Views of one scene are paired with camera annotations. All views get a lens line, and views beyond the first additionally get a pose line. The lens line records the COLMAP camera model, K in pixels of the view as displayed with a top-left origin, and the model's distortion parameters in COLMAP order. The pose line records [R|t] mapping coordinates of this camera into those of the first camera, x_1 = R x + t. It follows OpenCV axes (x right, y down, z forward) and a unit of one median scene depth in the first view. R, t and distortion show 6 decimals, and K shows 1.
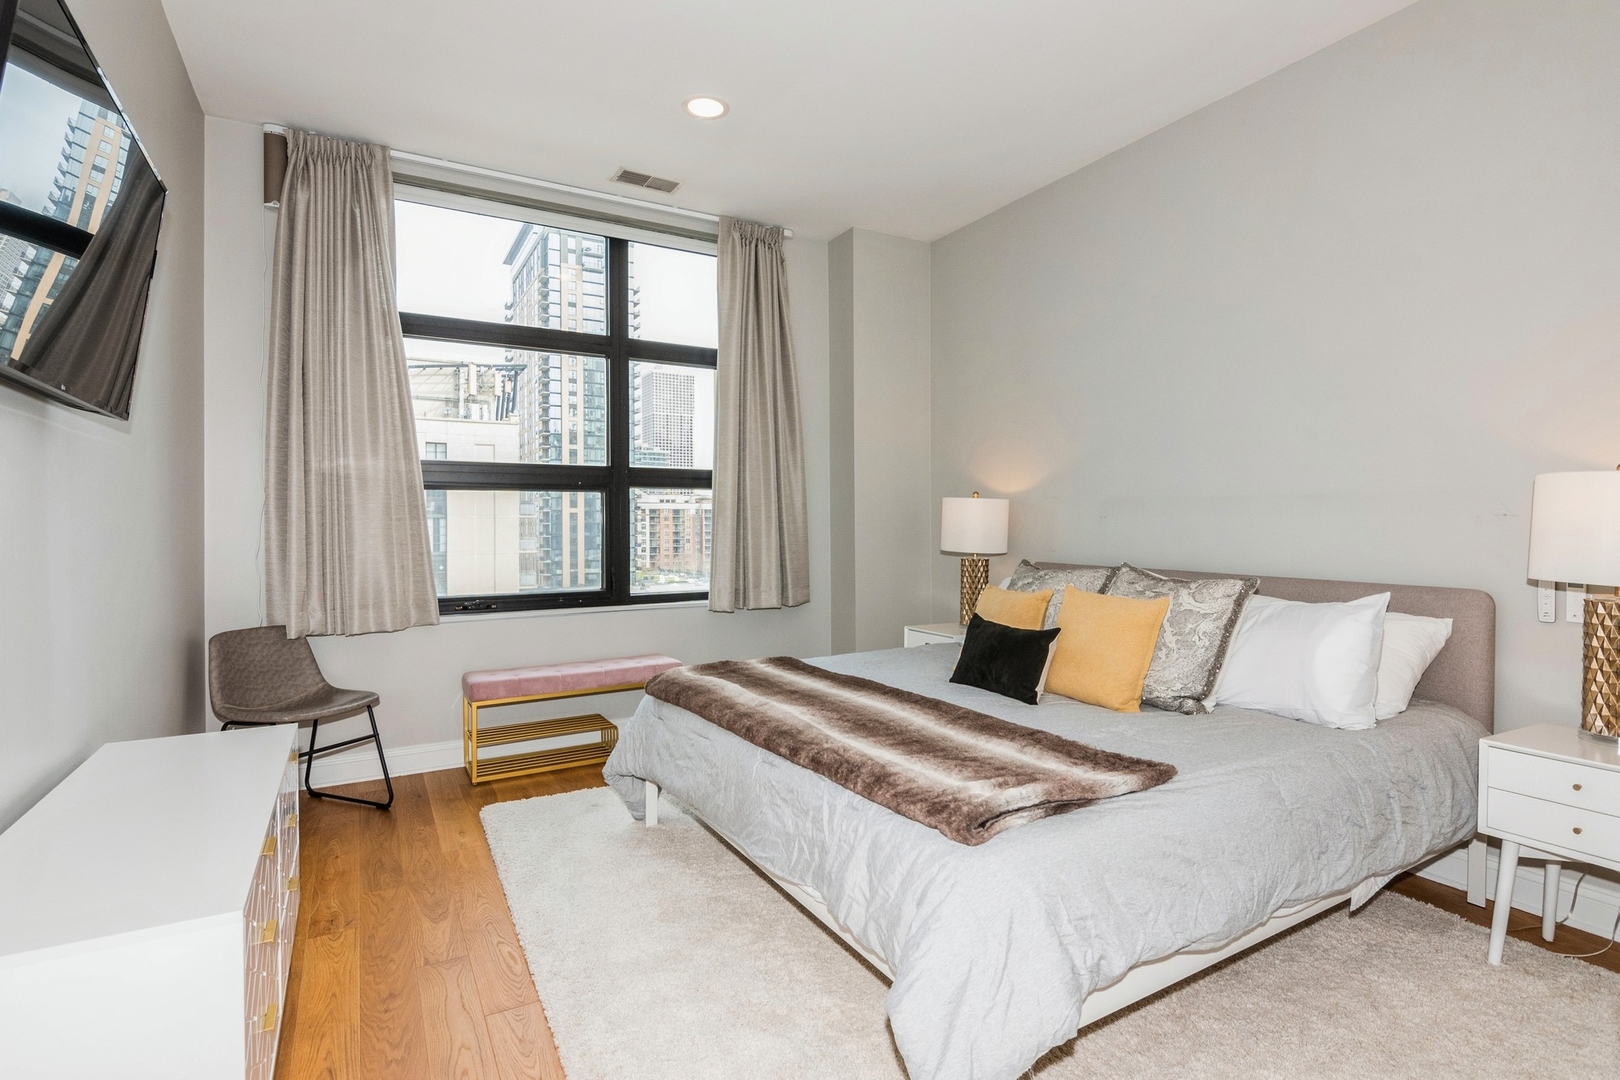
lens RADIAL K [[795.8, 0, 841.6], [0, 795.8, 526.4], [0, 0, 1]] dist [0.001576, -0.008866]
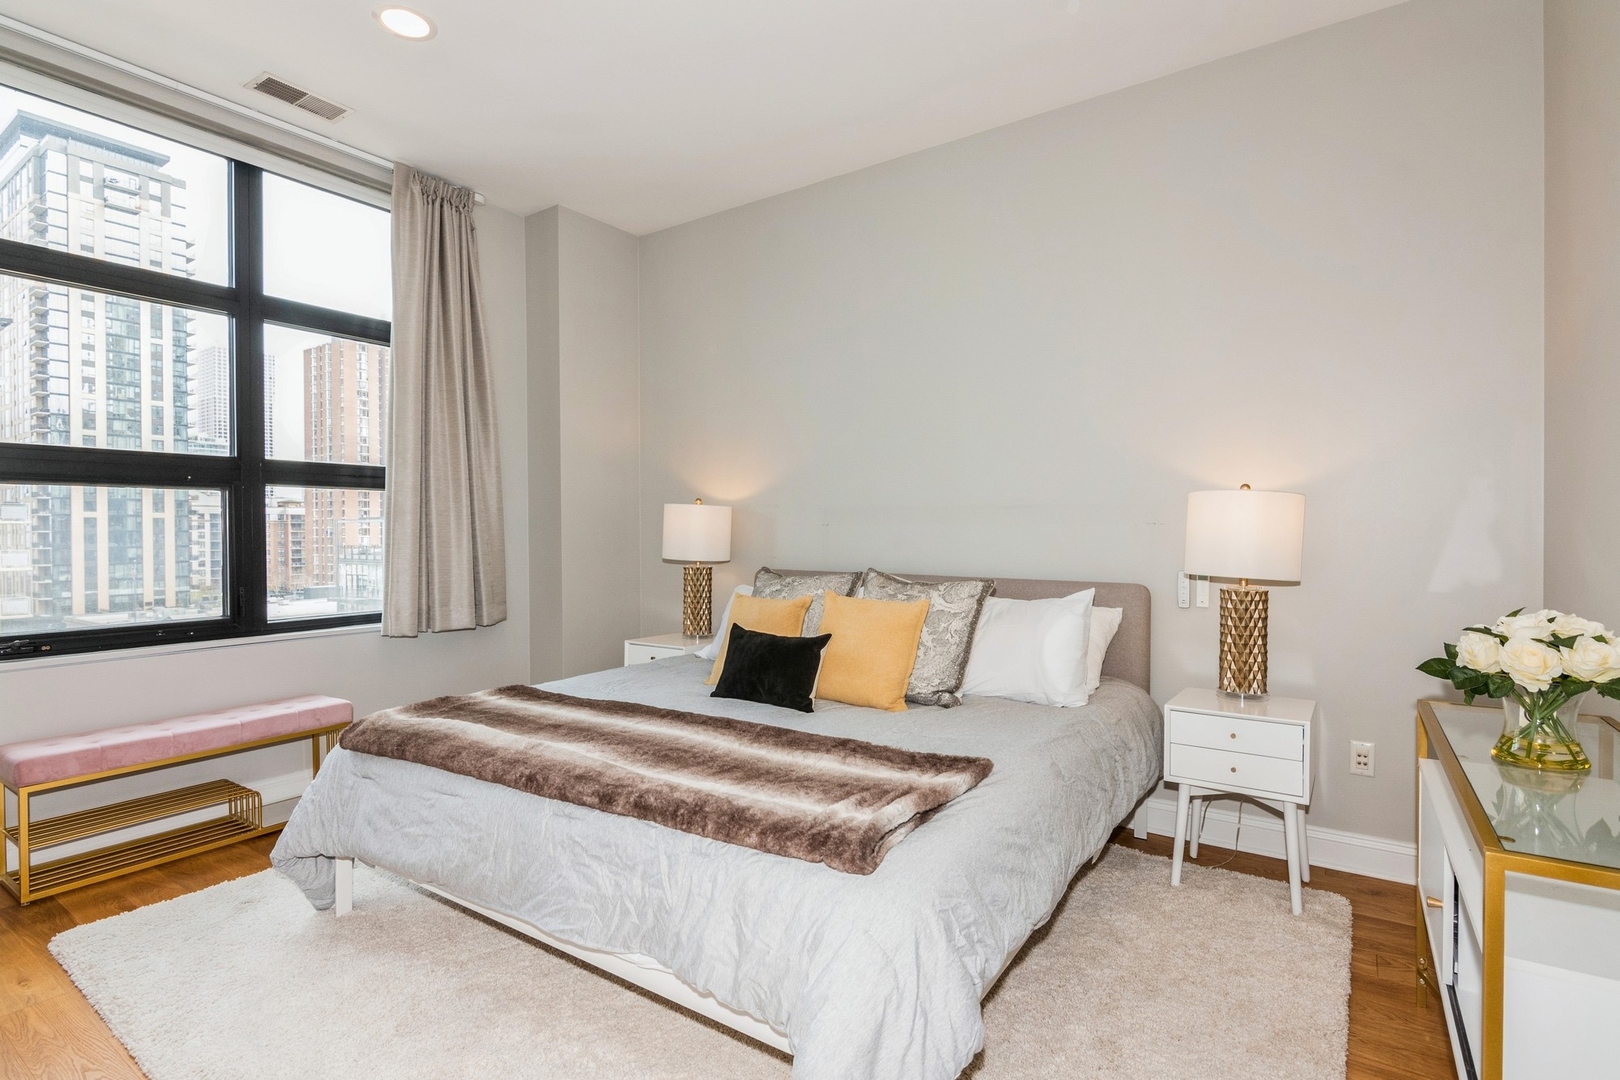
lens RADIAL K [[776.4, 0, 835.5], [0, 776.4, 536.8], [0, 0, 1]] dist [0.000521, -0.004049]
pose [[0.901322, -0.004135, 0.433130, -0.142956], [0.002457, 0.999987, 0.004433, -0.000080], [-0.433143, -0.002931, 0.901320, 0.105525]]
